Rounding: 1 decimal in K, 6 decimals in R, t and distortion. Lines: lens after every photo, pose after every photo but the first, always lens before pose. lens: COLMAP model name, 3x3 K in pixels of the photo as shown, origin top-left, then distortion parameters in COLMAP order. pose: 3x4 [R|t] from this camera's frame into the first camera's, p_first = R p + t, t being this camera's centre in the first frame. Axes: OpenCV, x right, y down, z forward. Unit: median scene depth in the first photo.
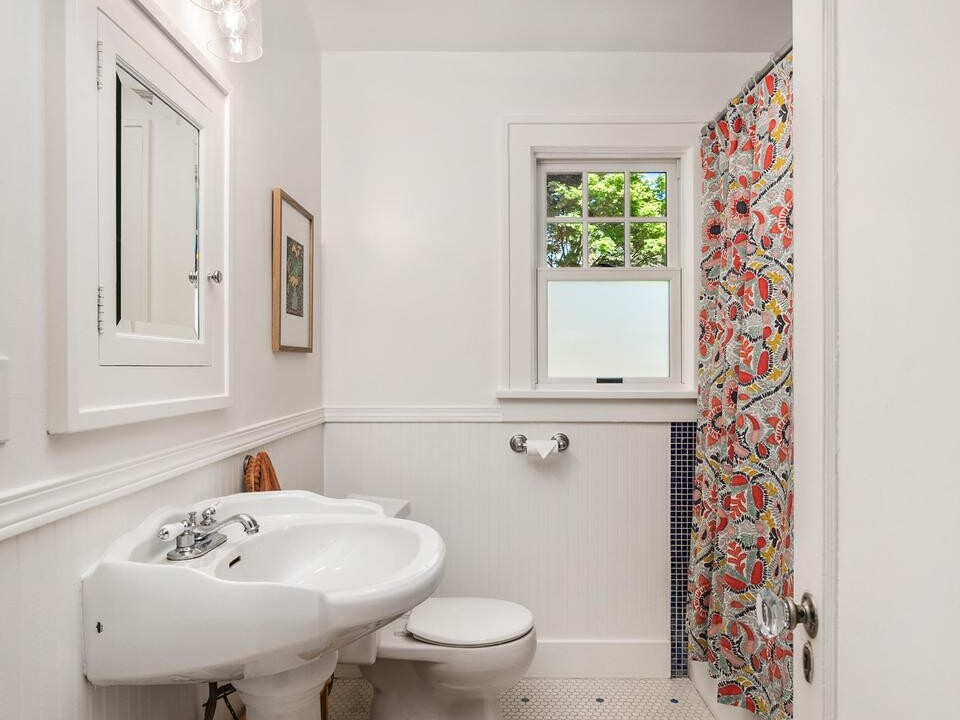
lens RADIAL K [[679.0, 0, 480.0], [0, 679.0, 360.0], [0, 0, 1]] dist [-0.002215, 0.001676]
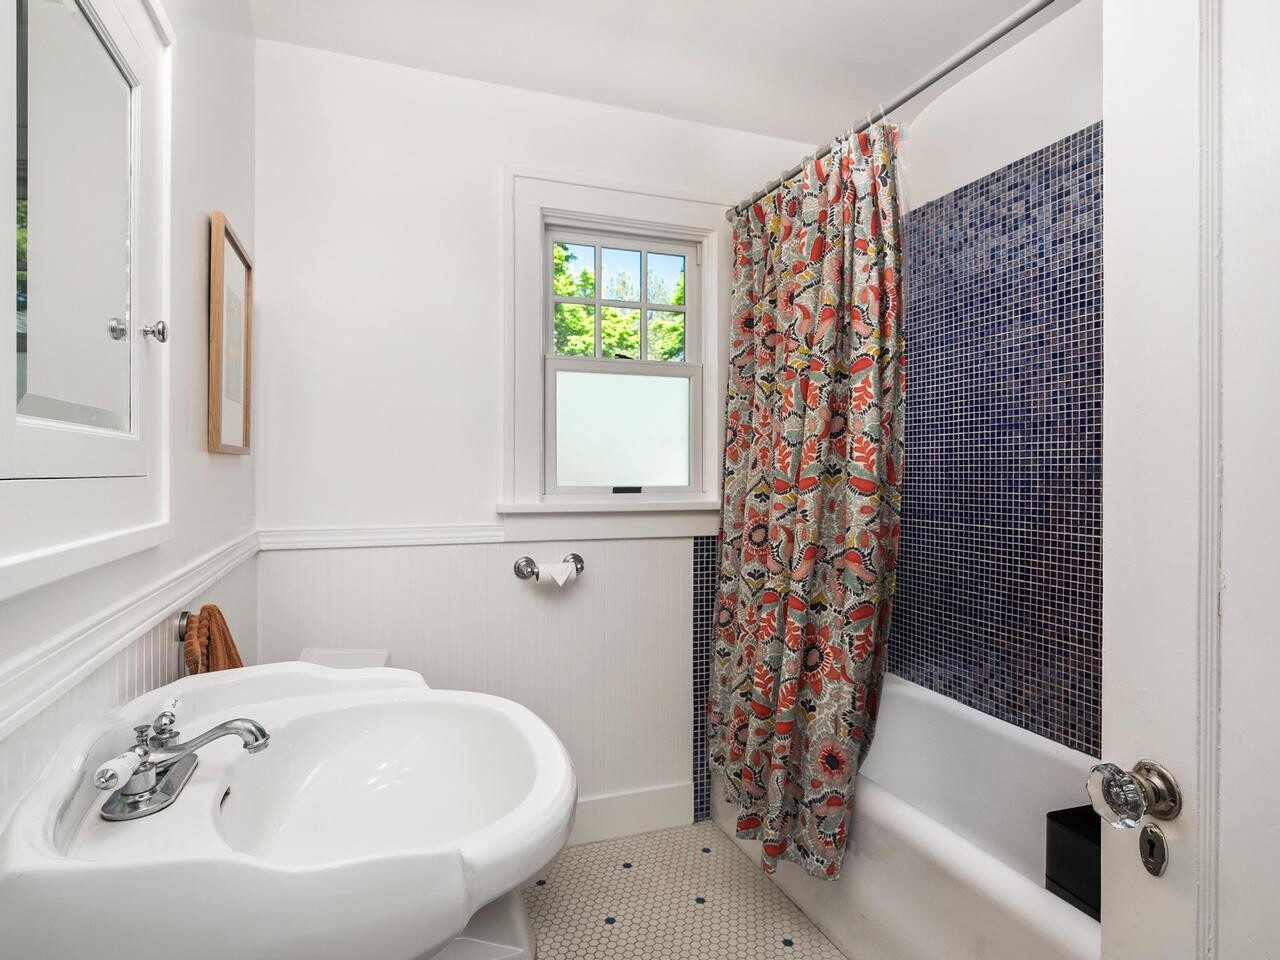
lens RADIAL K [[728.7, 0, 640.7], [0, 728.7, 462.6], [0, 0, 1]] dist [-0.029051, 0.035017]
pose [[0.934630, 0.004942, 0.355588, -0.126392], [-0.004342, 0.999987, -0.002485, -0.002208], [-0.355595, 0.000778, 0.934640, 0.135425]]
